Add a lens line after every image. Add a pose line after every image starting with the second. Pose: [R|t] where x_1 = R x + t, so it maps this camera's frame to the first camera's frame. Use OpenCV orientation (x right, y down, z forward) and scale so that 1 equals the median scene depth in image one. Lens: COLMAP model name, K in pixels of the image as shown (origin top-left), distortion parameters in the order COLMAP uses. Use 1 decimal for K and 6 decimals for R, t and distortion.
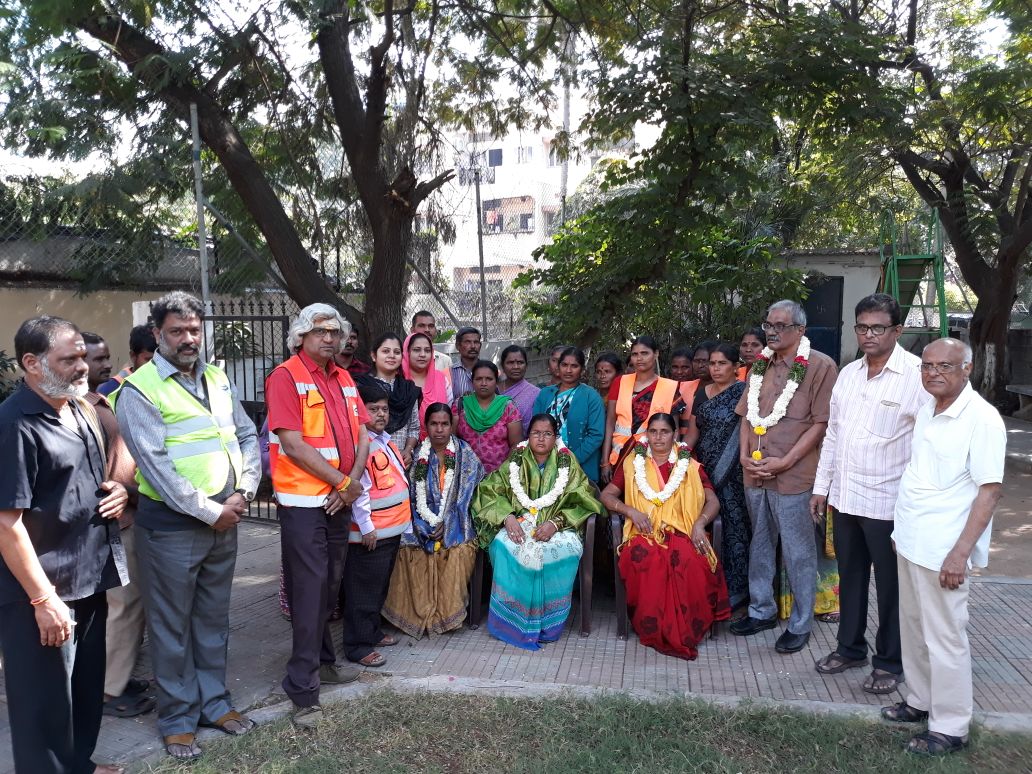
lens RADIAL K [[820.4, 0, 518.4], [0, 820.4, 386.6], [0, 0, 1]] dist [-0.068690, 0.005051]
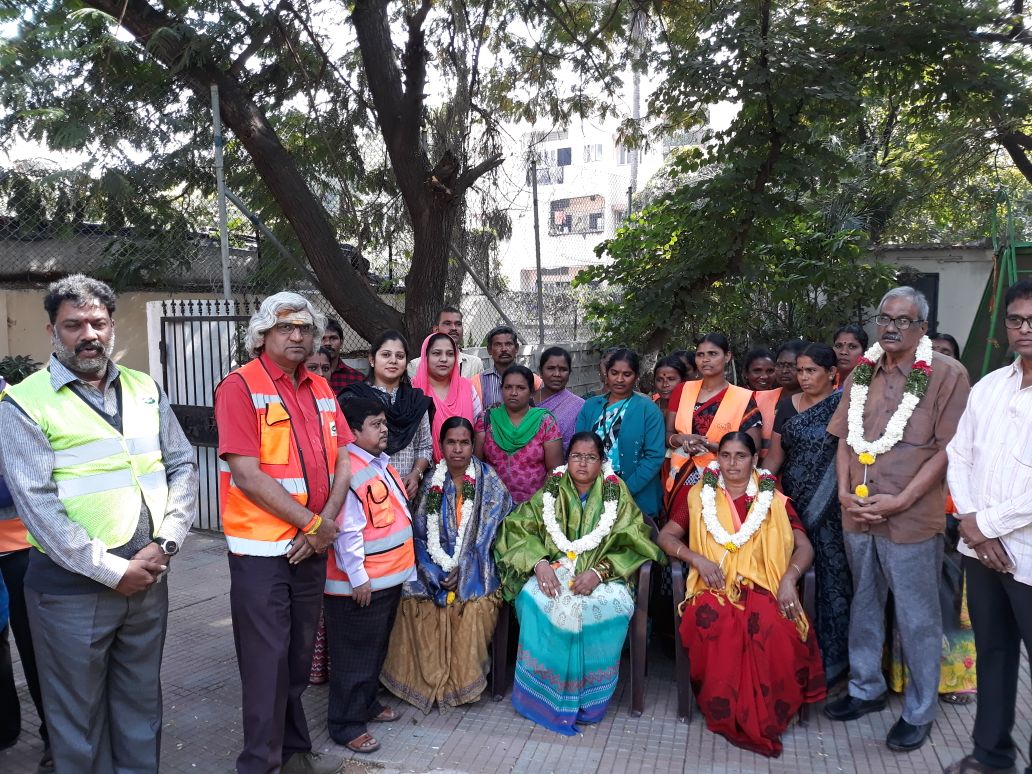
lens RADIAL K [[820.4, 0, 514.2], [0, 820.4, 388.5], [0, 0, 1]] dist [-0.068690, 0.005051]
pose [[0.995540, 0.001842, -0.094323, 0.035708], [-0.002180, 0.999992, -0.003479, -0.006024], [0.094316, 0.003669, 0.995536, 0.199236]]
